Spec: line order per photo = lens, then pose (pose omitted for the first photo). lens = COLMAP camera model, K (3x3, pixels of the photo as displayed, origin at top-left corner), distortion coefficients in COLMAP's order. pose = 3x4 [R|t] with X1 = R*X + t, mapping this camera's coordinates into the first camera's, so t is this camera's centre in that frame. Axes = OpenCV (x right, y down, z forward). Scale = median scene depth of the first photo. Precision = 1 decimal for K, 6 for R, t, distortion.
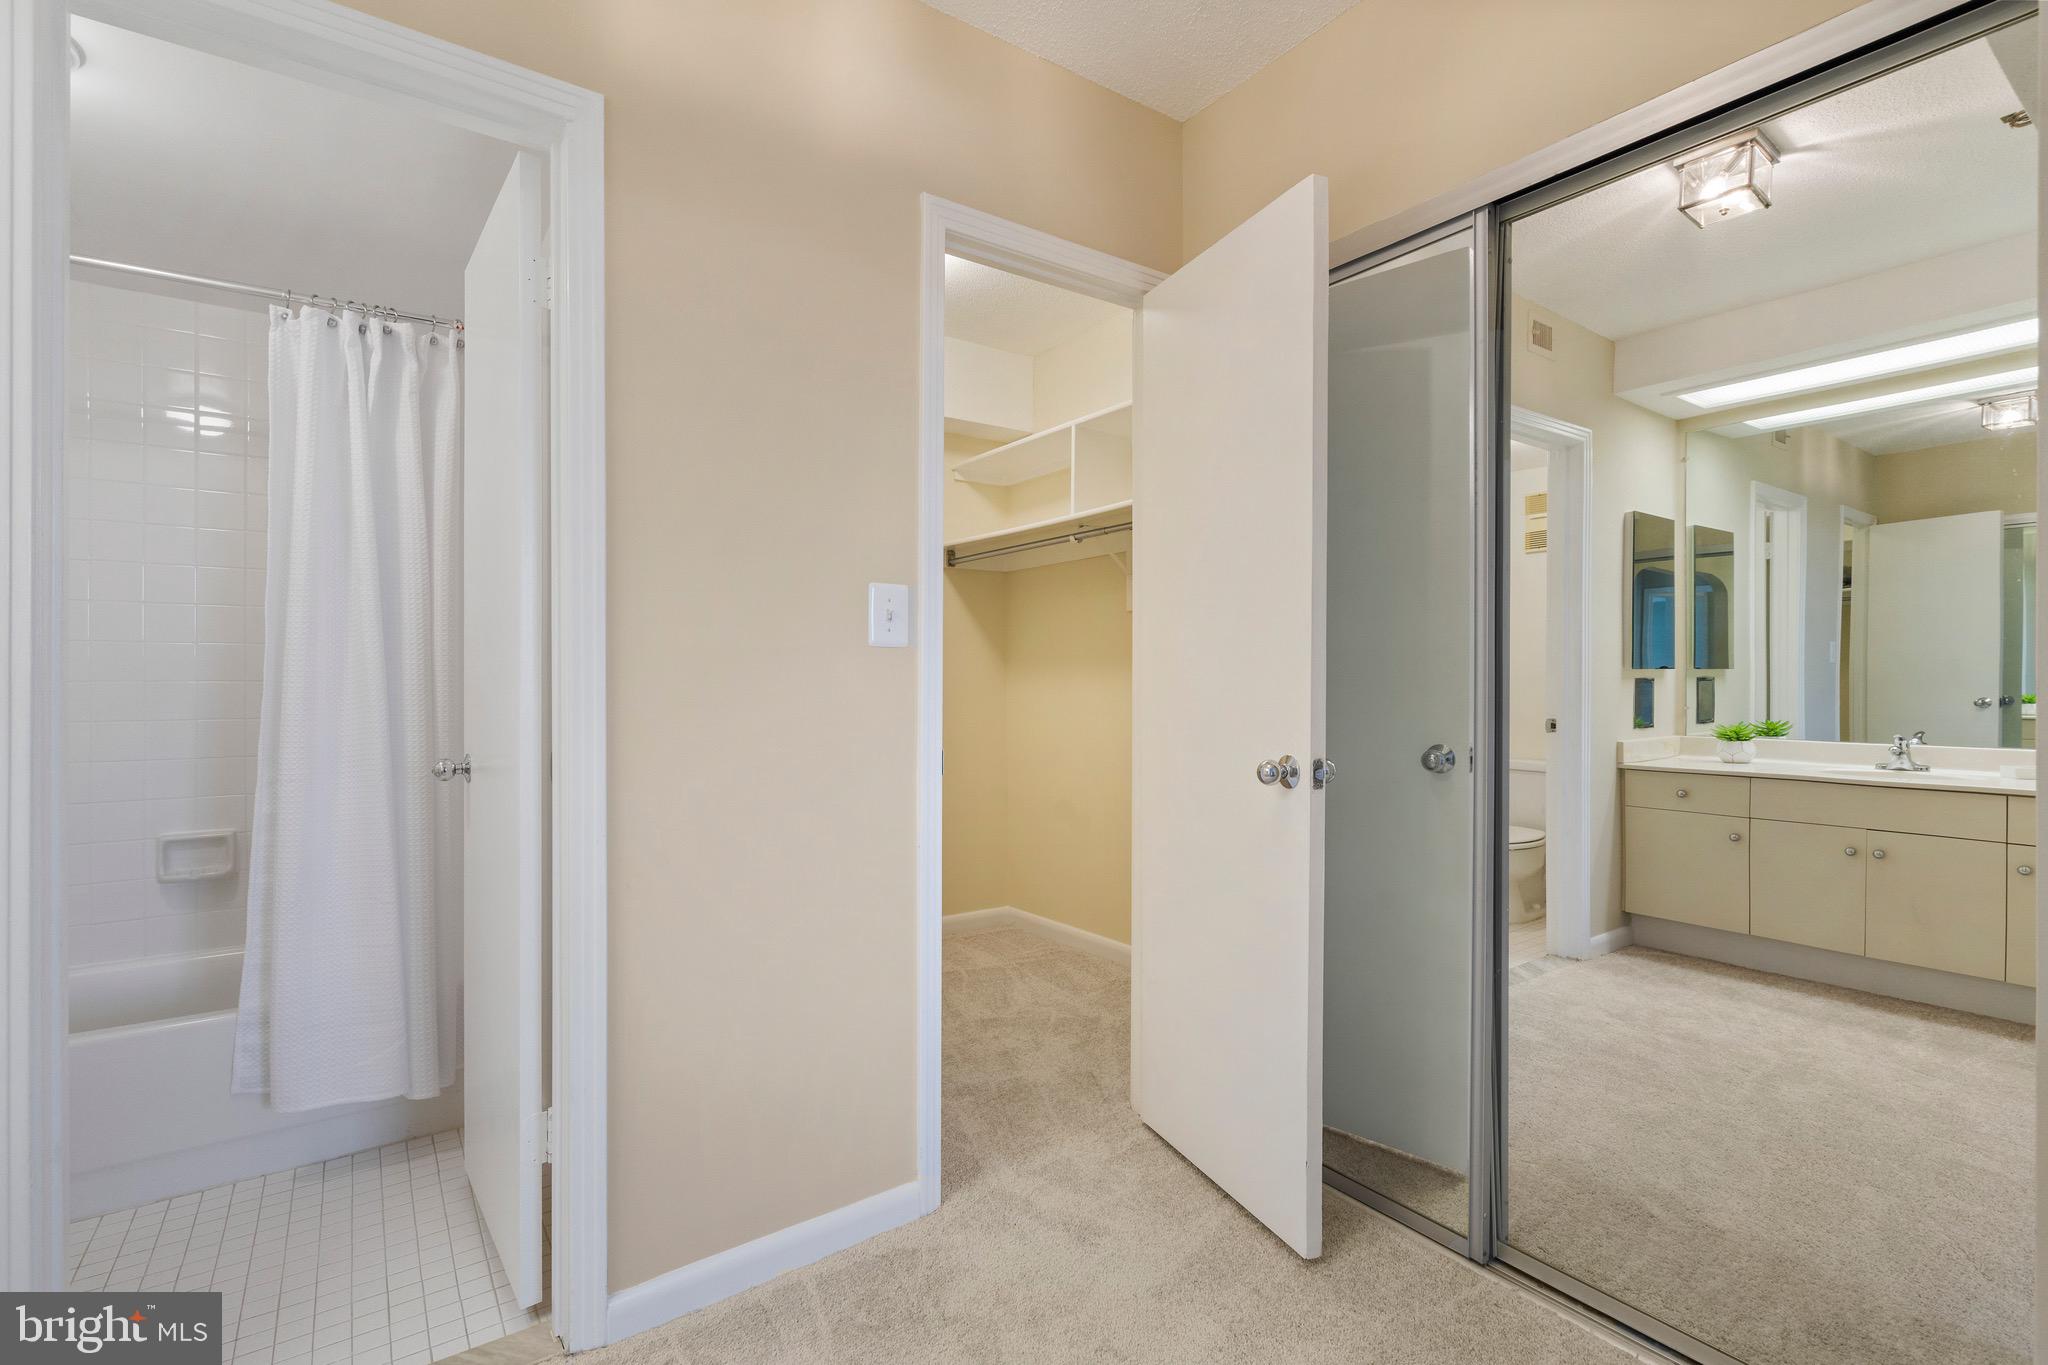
lens RADIAL K [[926.7, 0, 1015.3], [0, 926.7, 688.2], [0, 0, 1]] dist [-0.002066, -0.000230]
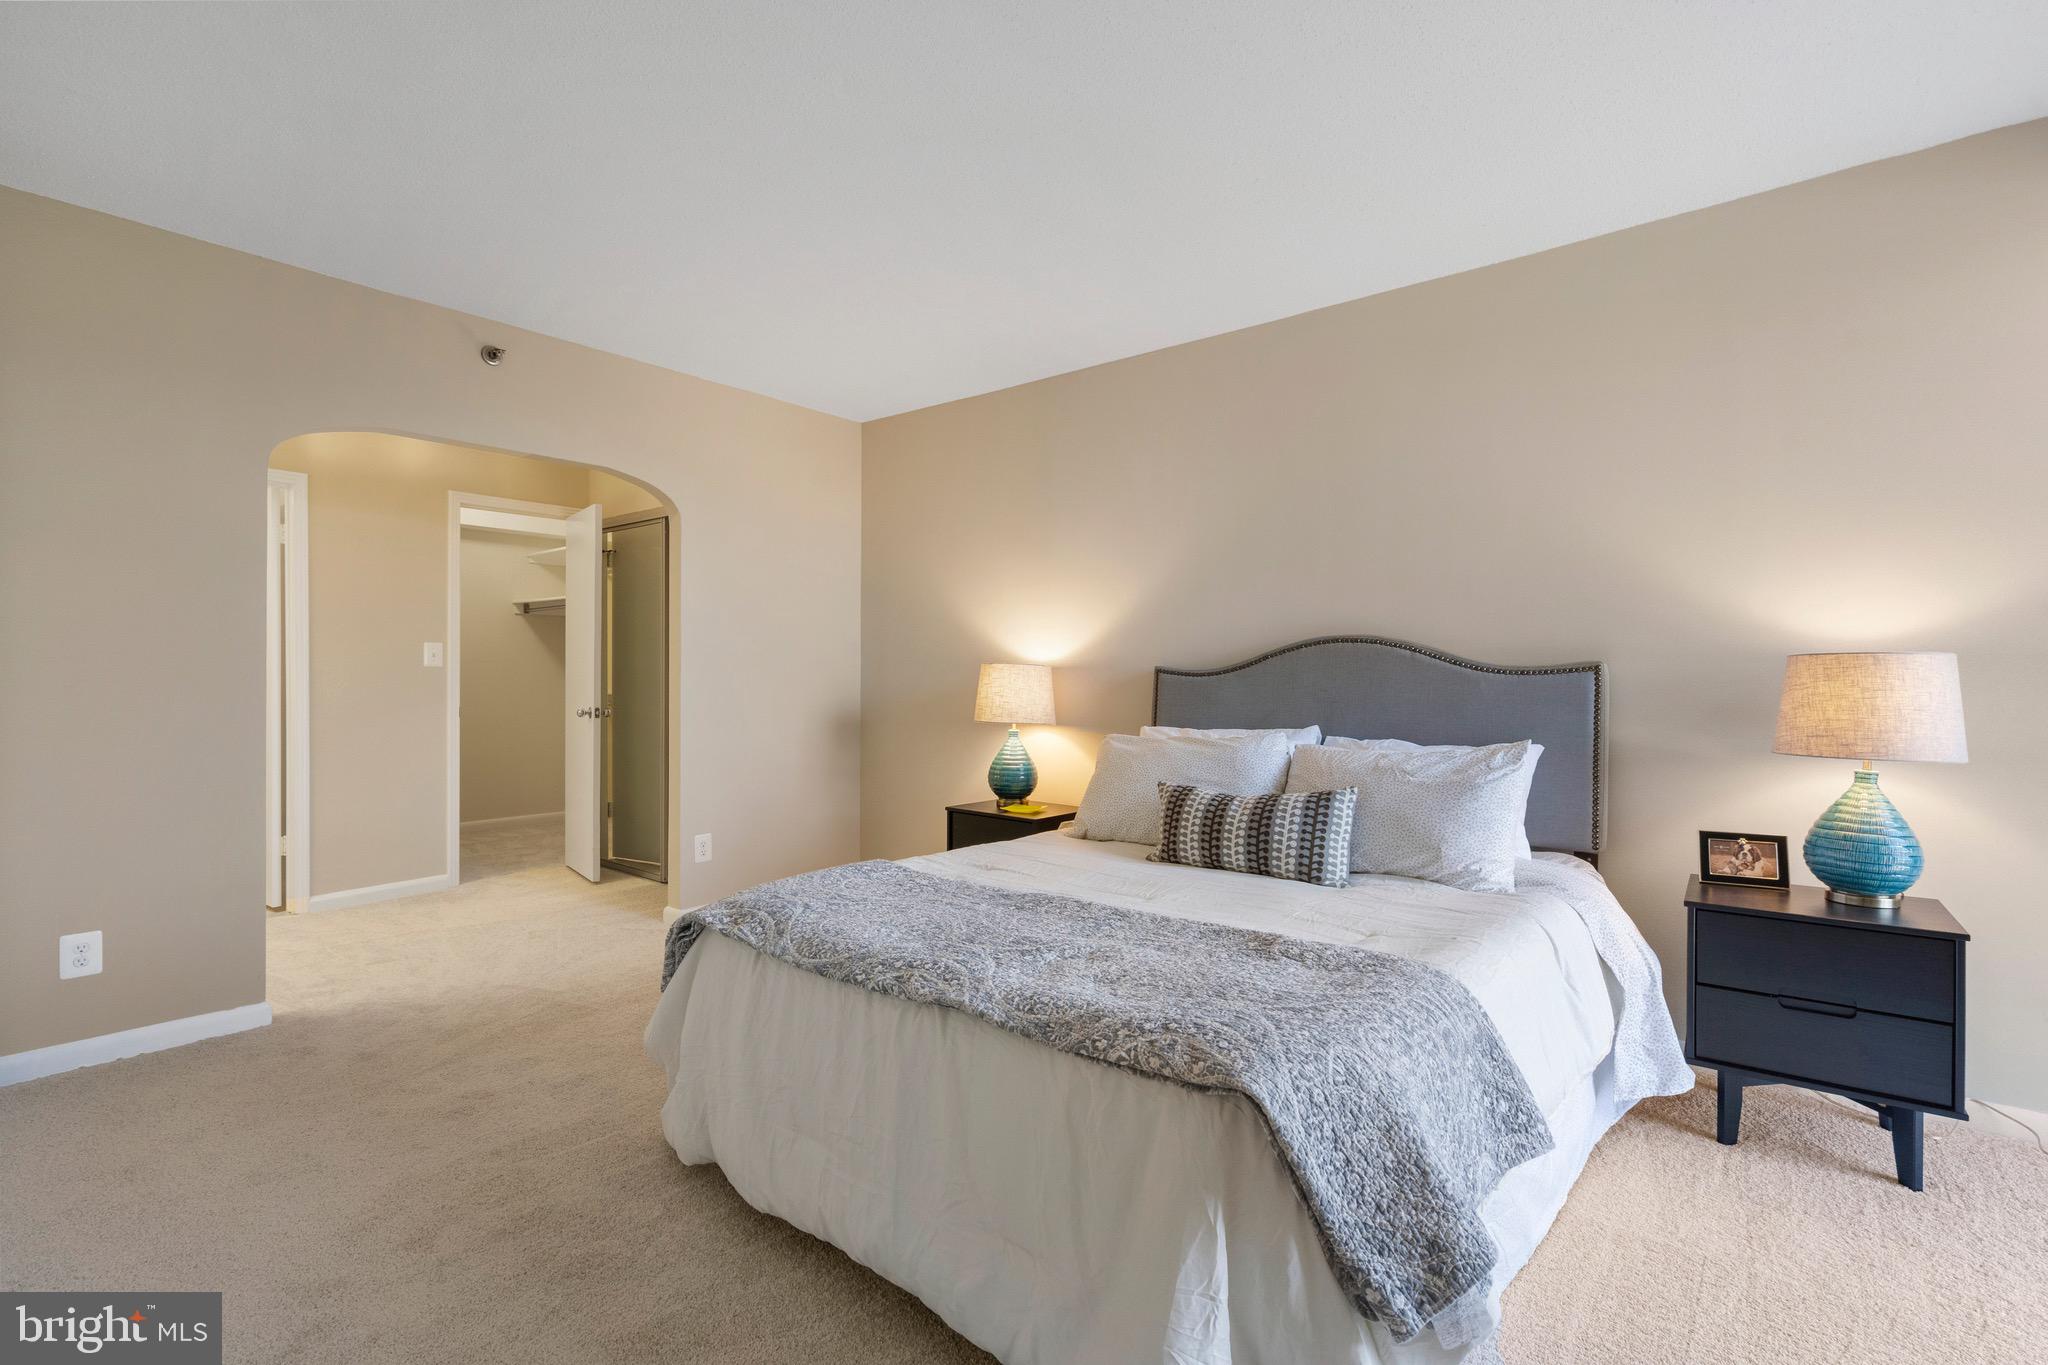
lens RADIAL K [[926.7, 0, 1015.3], [0, 926.7, 688.2], [0, 0, 1]] dist [-0.002066, -0.000230]
pose [[0.963825, 0.001084, 0.266534, 0.812379], [-0.001366, 0.999999, 0.000873, 0.011238], [-0.266533, -0.001205, 0.963825, -2.115480]]
